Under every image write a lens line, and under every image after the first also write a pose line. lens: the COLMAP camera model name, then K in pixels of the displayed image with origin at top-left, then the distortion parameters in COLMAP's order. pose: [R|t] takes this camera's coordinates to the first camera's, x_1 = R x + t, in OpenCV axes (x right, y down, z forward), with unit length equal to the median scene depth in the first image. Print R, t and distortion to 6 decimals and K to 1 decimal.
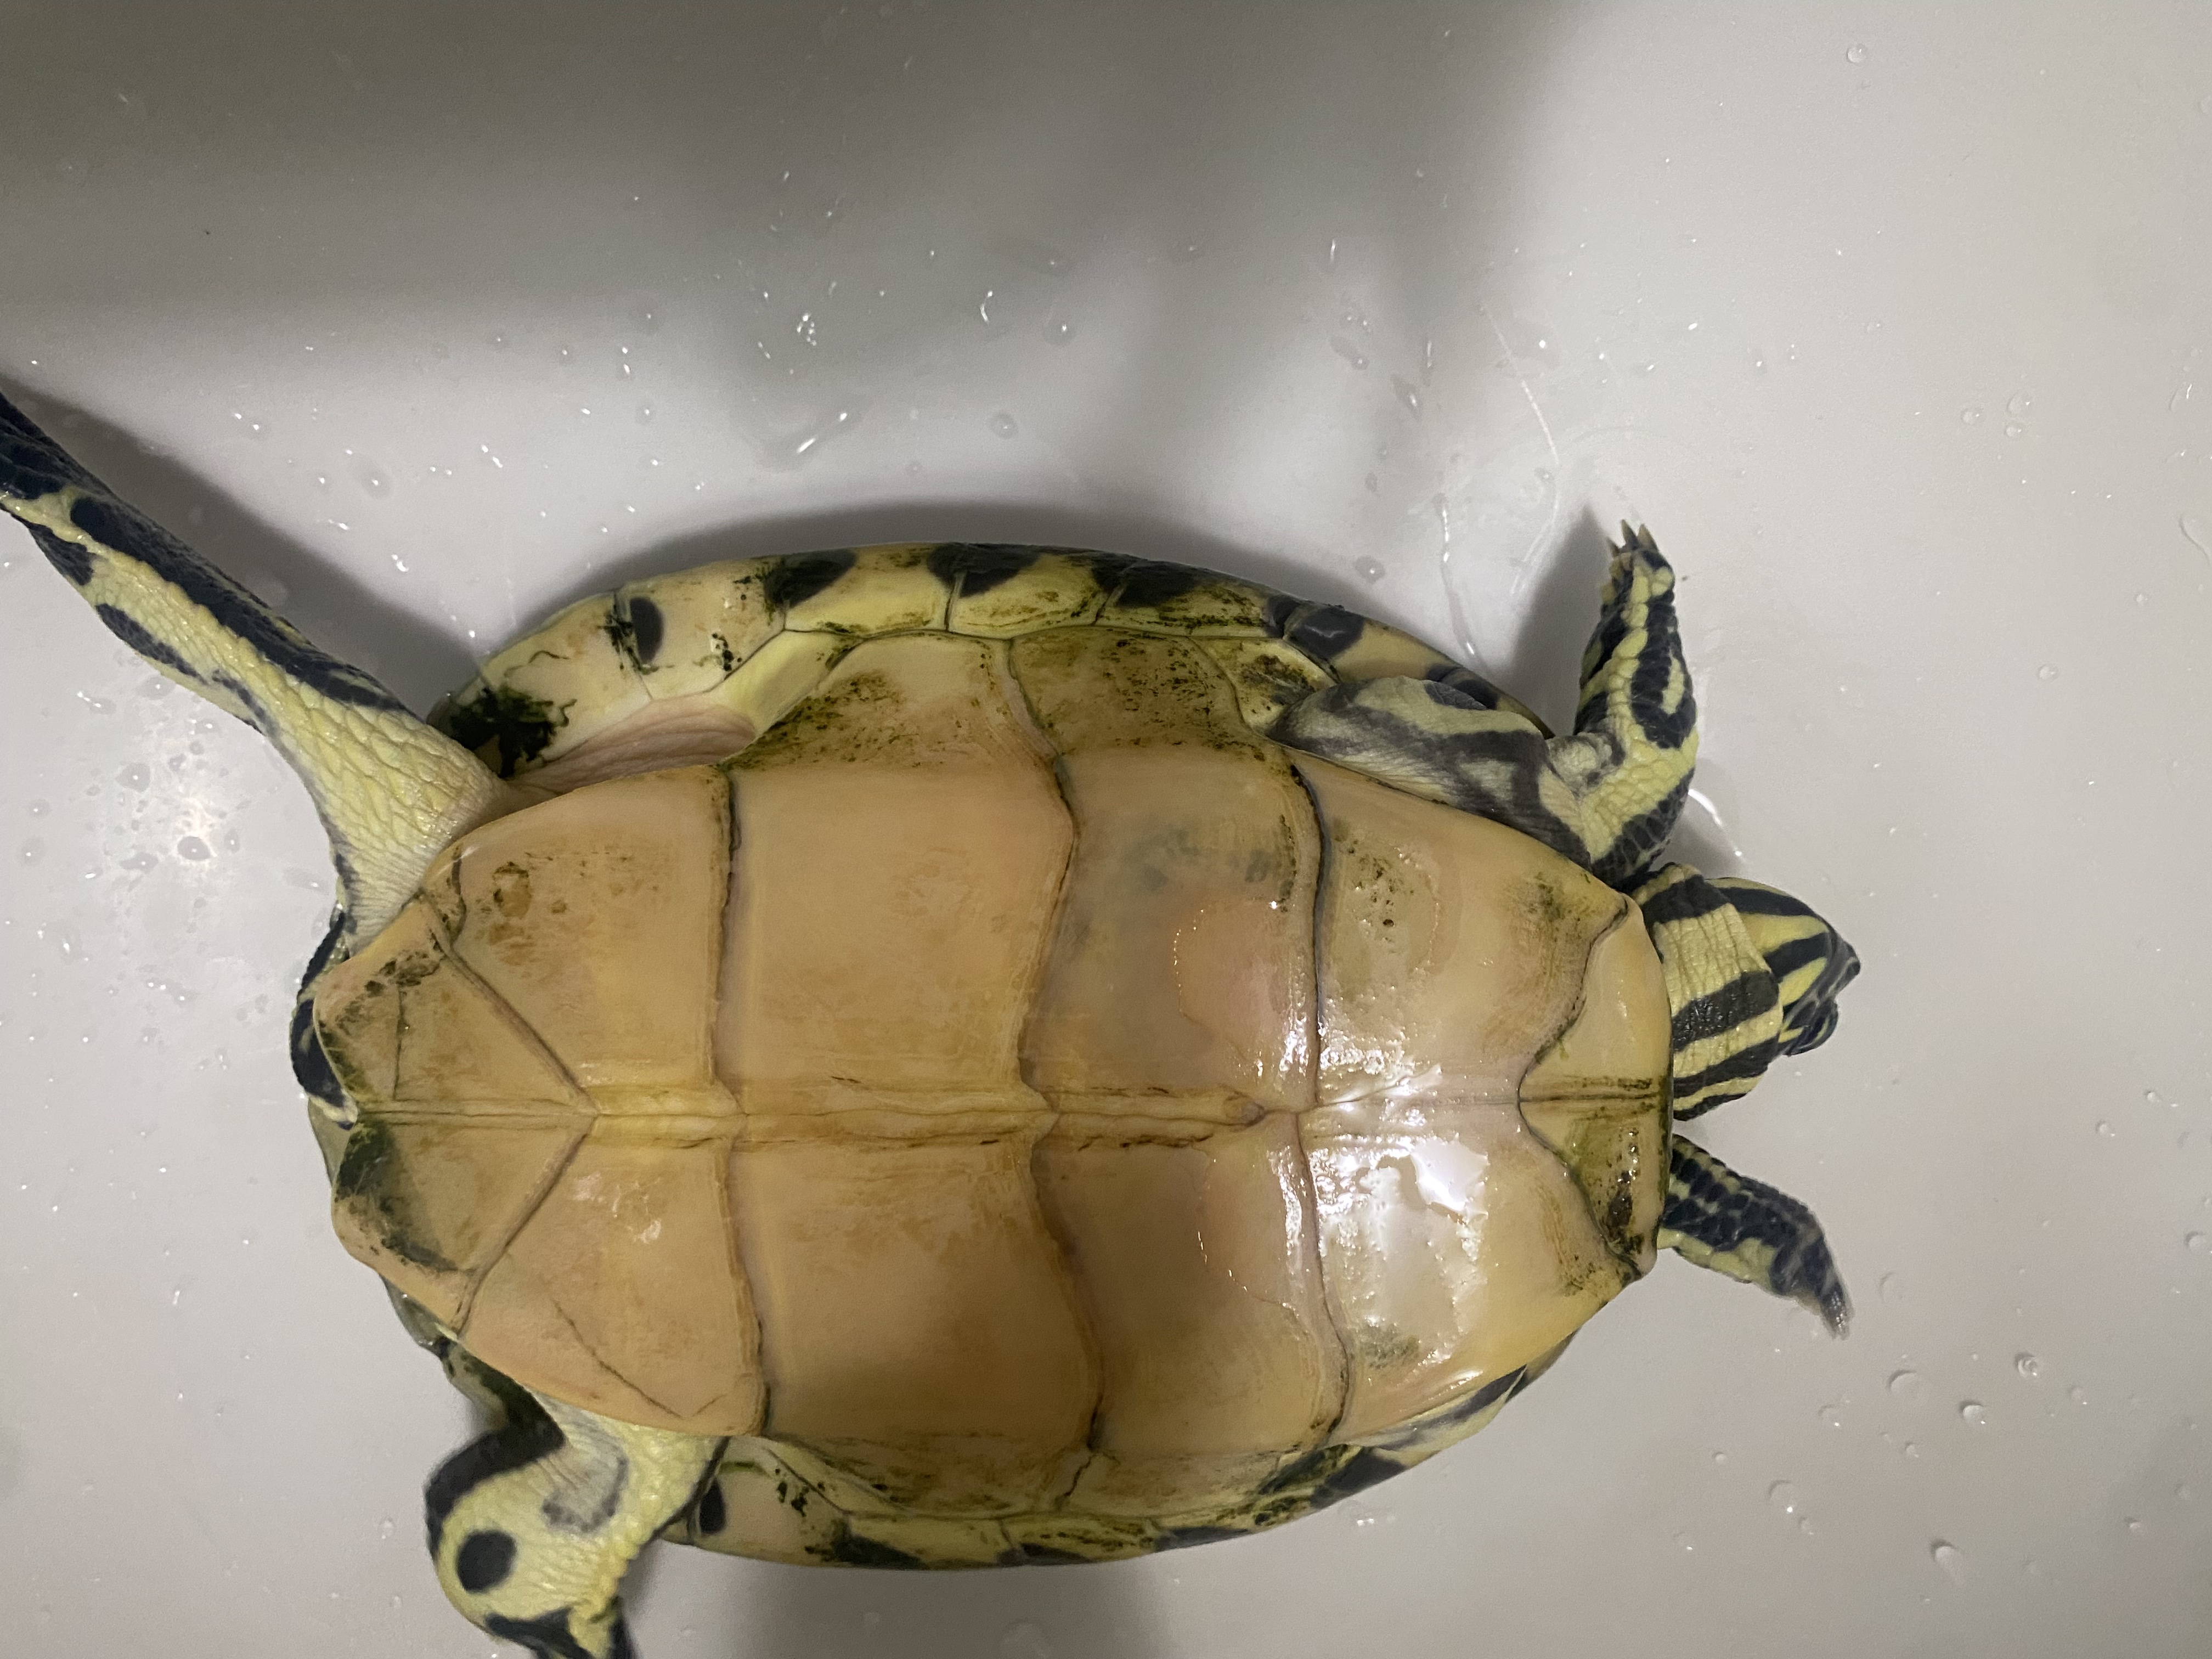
lens RADIAL K [[1692.1, 0, 1111.3], [0, 1692.1, 796.4], [0, 0, 1]] dist [0.254070, -0.537859]
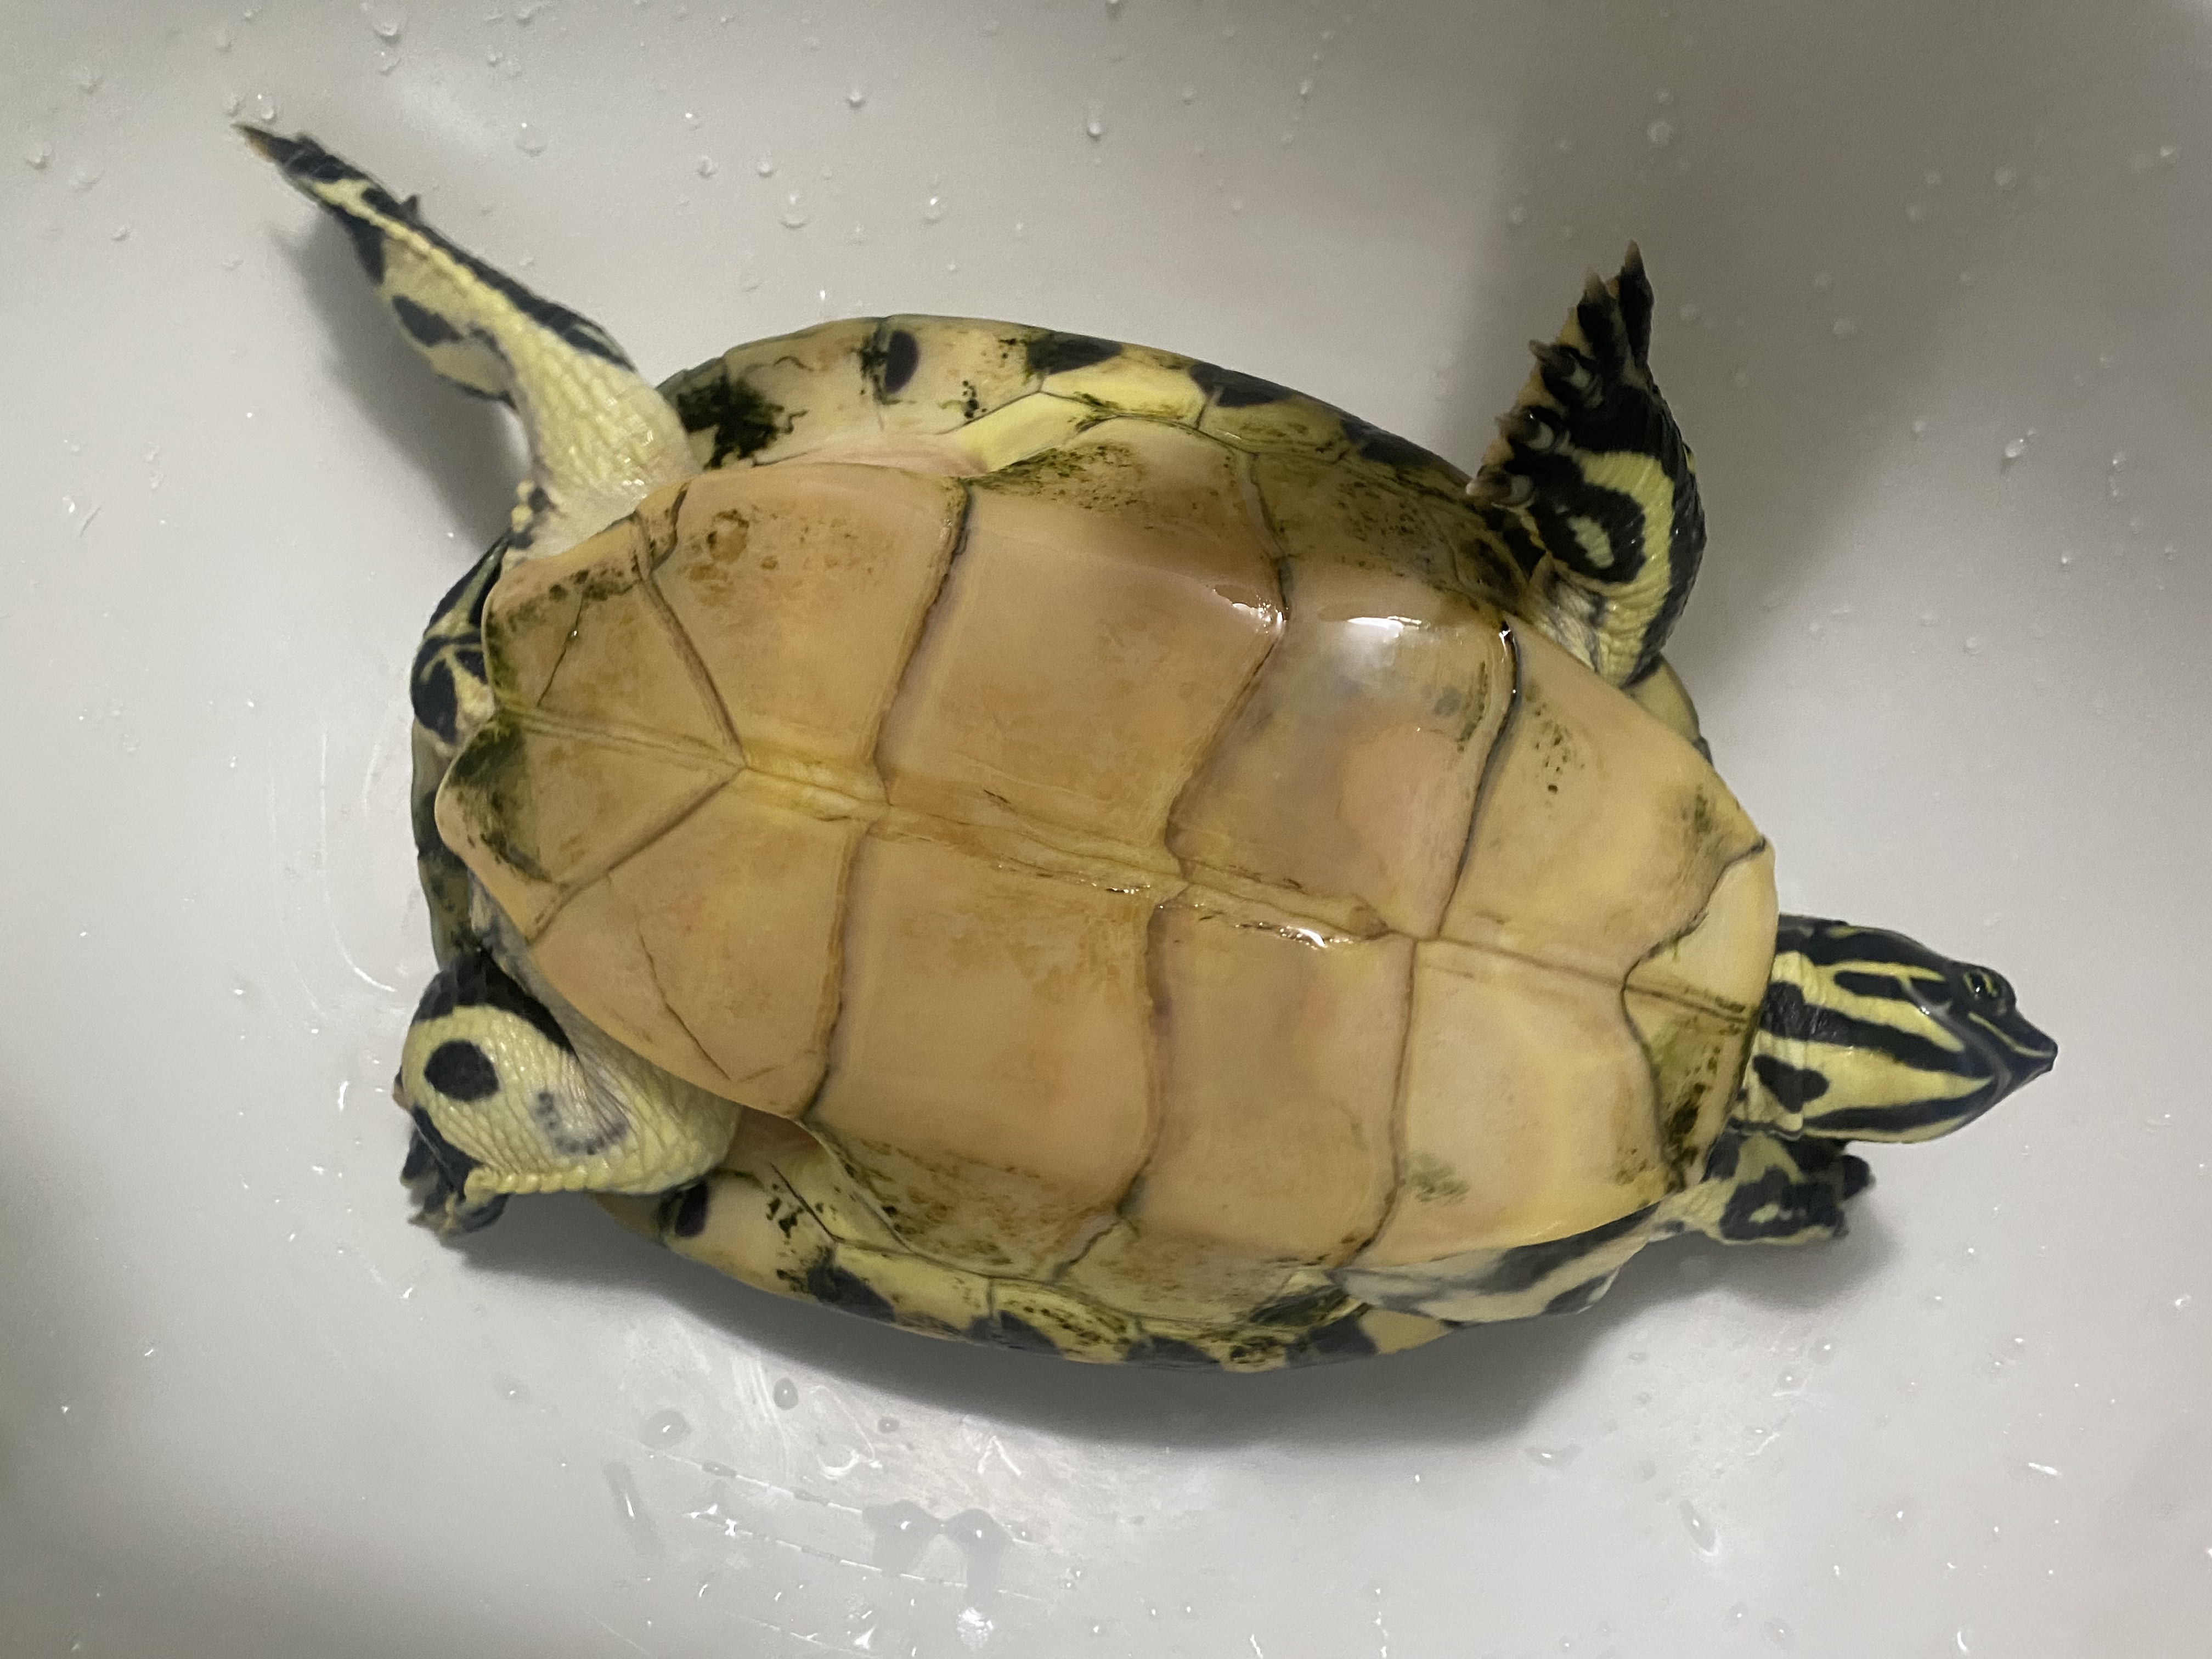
lens RADIAL K [[1692.1, 0, 1111.3], [0, 1692.1, 796.4], [0, 0, 1]] dist [0.254070, -0.537859]
pose [[0.954447, 0.292253, 0.060158, -0.144836], [-0.284720, 0.952354, -0.109346, 0.248152], [-0.089248, 0.087236, 0.992182, -0.020301]]
